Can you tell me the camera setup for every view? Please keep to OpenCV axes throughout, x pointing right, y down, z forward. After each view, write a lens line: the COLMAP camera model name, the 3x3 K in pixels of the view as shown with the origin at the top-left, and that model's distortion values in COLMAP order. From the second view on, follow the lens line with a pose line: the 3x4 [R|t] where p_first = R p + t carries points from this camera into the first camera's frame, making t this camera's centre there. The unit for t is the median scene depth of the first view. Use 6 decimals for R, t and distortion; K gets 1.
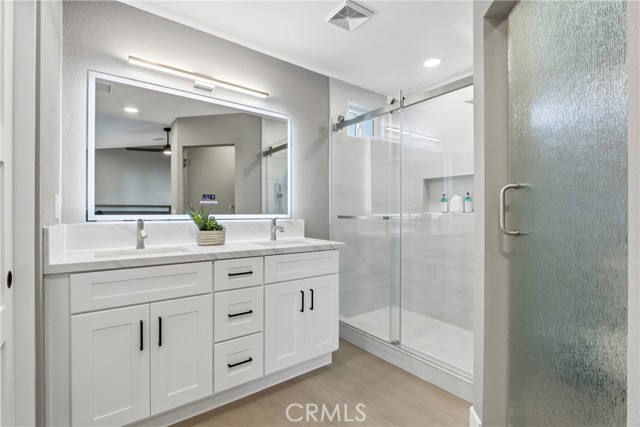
lens RADIAL K [[293.6, 0, 320.0], [0, 293.6, 213.5], [0, 0, 1]] dist [-0.001020, -0.000004]
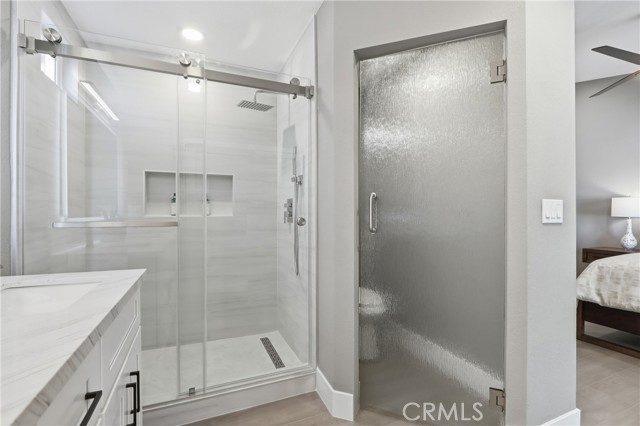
lens RADIAL K [[293.6, 0, 320.0], [0, 293.6, 213.0], [0, 0, 1]] dist [-0.001020, -0.000004]
pose [[0.257949, -0.002493, 0.966155, -0.340294], [0.011338, 0.999936, -0.000447, -0.004657], [-0.966092, 0.011070, 0.257961, 0.459850]]
